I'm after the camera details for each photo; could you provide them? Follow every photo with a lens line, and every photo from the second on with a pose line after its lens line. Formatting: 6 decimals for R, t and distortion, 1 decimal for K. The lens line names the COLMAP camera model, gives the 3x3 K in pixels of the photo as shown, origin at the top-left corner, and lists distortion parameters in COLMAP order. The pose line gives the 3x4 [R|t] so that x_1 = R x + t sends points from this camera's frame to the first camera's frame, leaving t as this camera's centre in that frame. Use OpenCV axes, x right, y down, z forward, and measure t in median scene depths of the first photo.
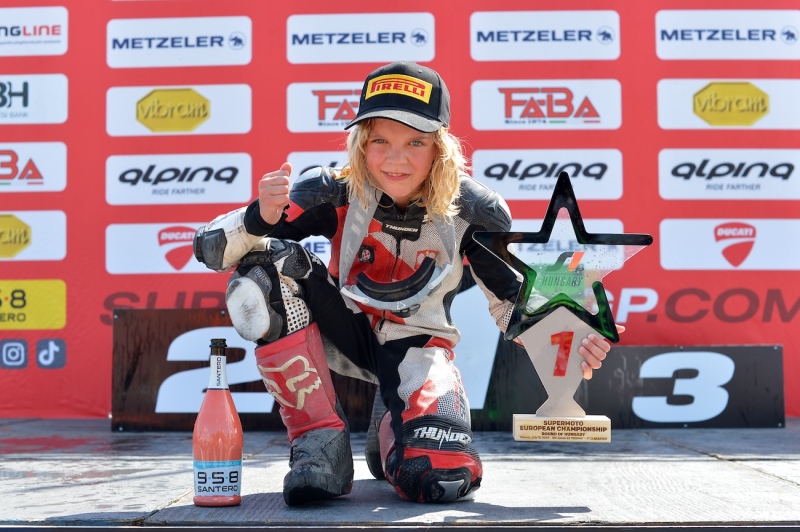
lens RADIAL K [[1514.2, 0, 400.0], [0, 1514.2, 266.2], [0, 0, 1]] dist [-0.041846, -0.012542]
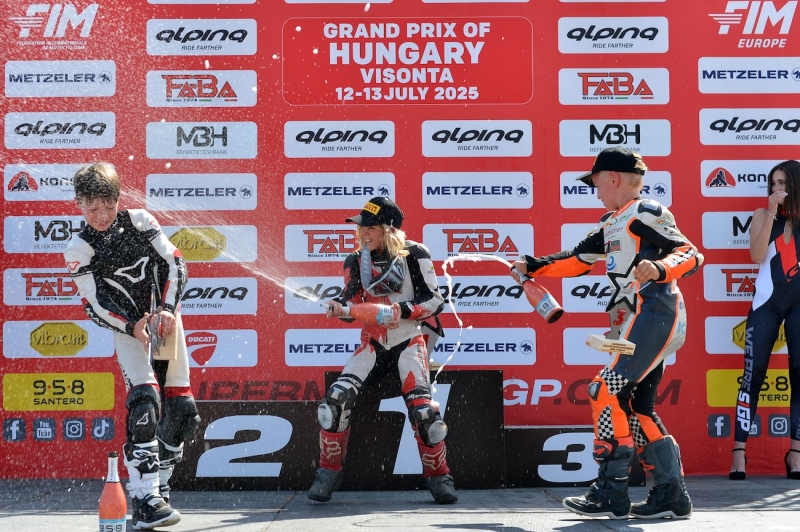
lens RADIAL K [[1442.3, 0, 403.5], [0, 1442.3, 304.8], [0, 0, 1]] dist [0.132303, -0.120362]
pose [[0.999281, 0.000572, 0.037904, -0.018198], [-0.000472, 0.999996, -0.002641, -0.047582], [-0.037905, 0.002621, 0.999278, -0.277078]]
